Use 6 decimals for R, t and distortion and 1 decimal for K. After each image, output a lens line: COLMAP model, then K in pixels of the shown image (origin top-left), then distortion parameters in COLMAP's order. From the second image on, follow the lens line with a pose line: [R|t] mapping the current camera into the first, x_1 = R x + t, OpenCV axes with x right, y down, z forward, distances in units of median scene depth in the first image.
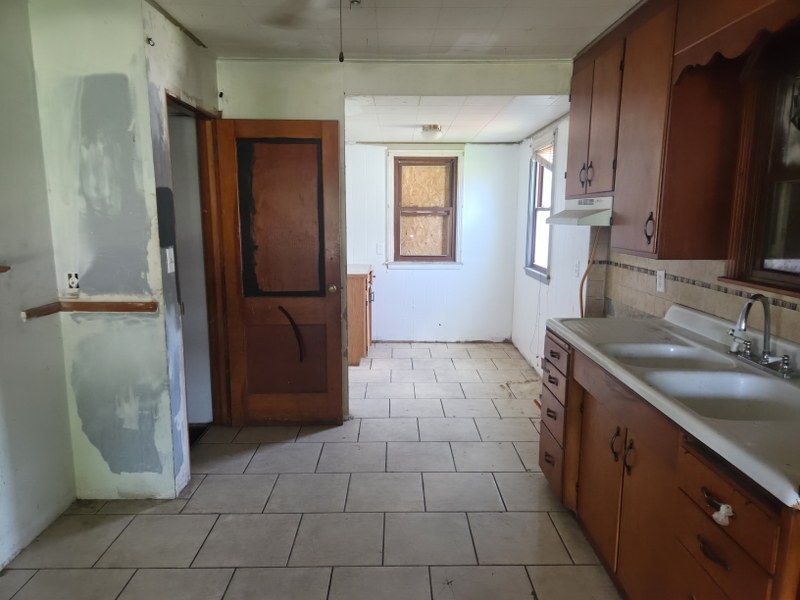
lens RADIAL K [[538.8, 0, 405.6], [0, 538.8, 299.0], [0, 0, 1]] dist [0.044536, -0.001267]
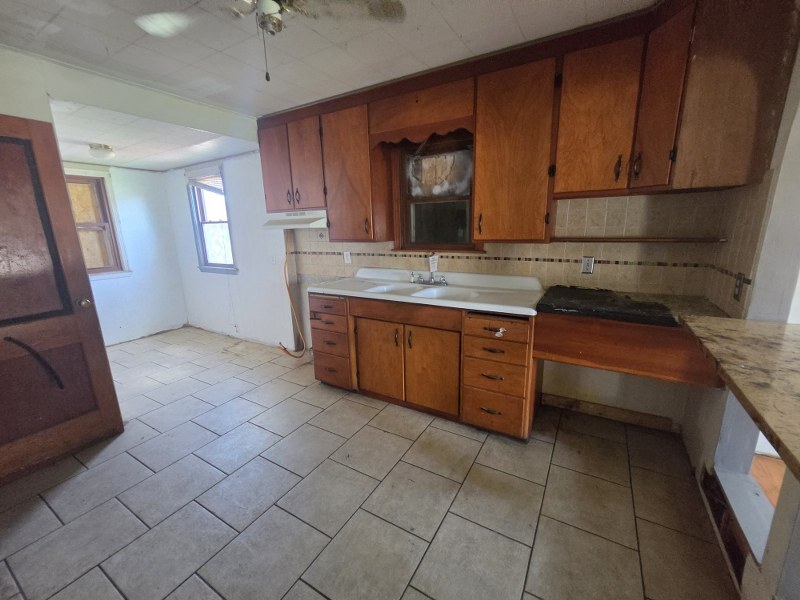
lens RADIAL K [[333.0, 0, 400.6], [0, 333.0, 300.1], [0, 0, 1]] dist [-0.001768, -0.000561]
pose [[0.519000, -0.203414, 0.830218, -0.335191], [0.163189, 0.976986, 0.137358, -0.014083], [-0.839052, 0.064193, 0.540251, 0.204627]]
